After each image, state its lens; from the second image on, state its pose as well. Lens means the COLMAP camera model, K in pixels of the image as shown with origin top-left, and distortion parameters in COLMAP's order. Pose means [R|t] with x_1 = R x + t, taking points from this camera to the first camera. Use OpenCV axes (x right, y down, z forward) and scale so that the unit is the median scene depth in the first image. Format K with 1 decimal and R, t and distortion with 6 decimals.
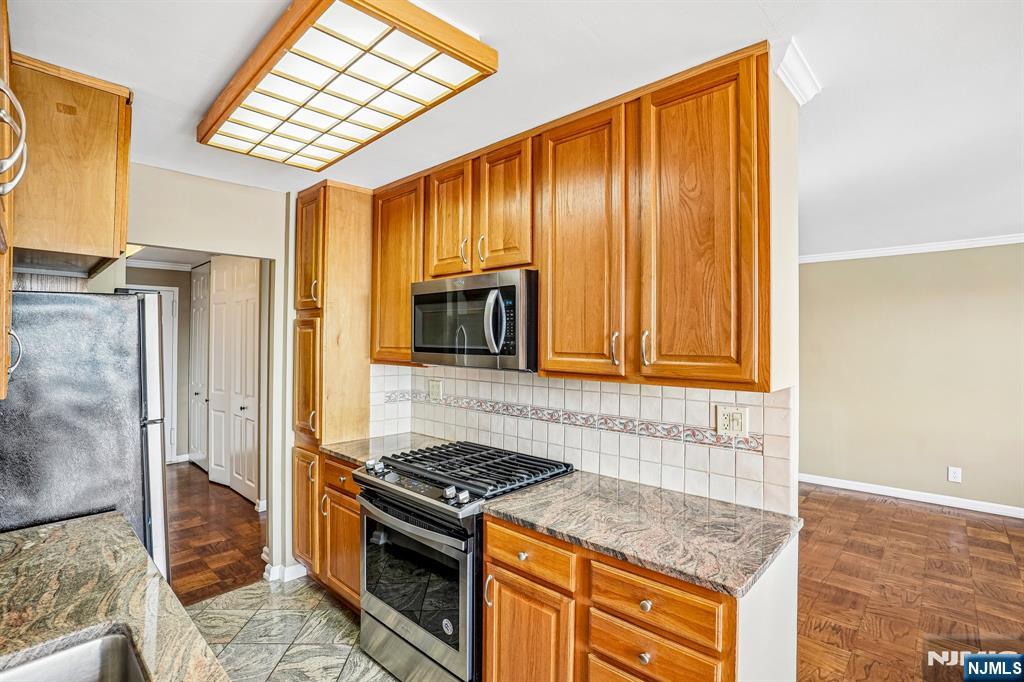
lens RADIAL K [[477.0, 0, 512.7], [0, 477.0, 338.7], [0, 0, 1]] dist [-0.073715, 0.037499]
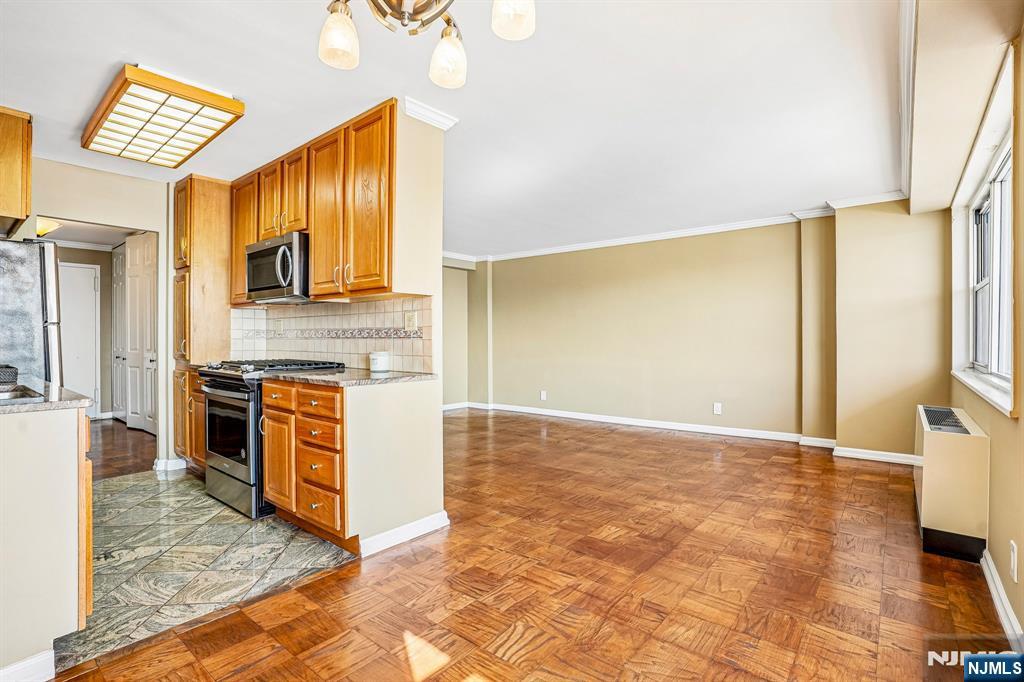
lens RADIAL K [[476.6, 0, 509.6], [0, 476.6, 343.8], [0, 0, 1]] dist [-0.080141, 0.032705]
pose [[0.997201, -0.002450, 0.074730, 0.601171], [0.001346, 0.999889, 0.014810, 0.201459], [-0.074758, -0.014668, 0.997094, -0.601917]]
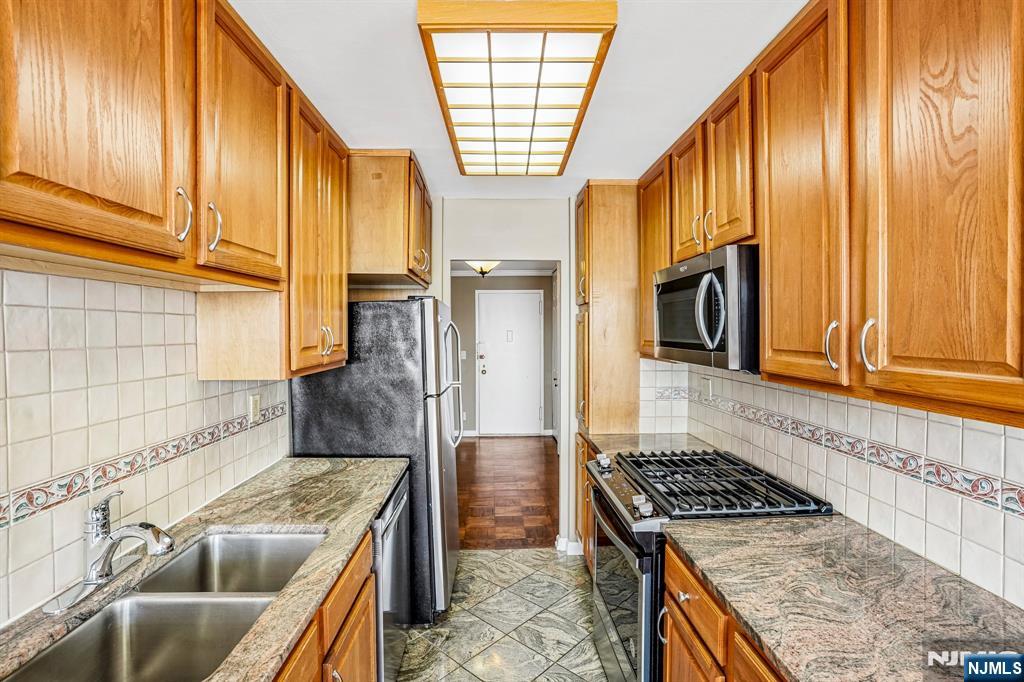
lens RADIAL K [[484.2, 0, 522.6], [0, 484.2, 333.7], [0, 0, 1]] dist [-0.069752, 0.039057]
pose [[0.722308, -0.002202, -0.691568, 0.315523], [0.004625, 0.999988, 0.001647, 0.000747], [0.691556, -0.004387, 0.722310, 0.170111]]
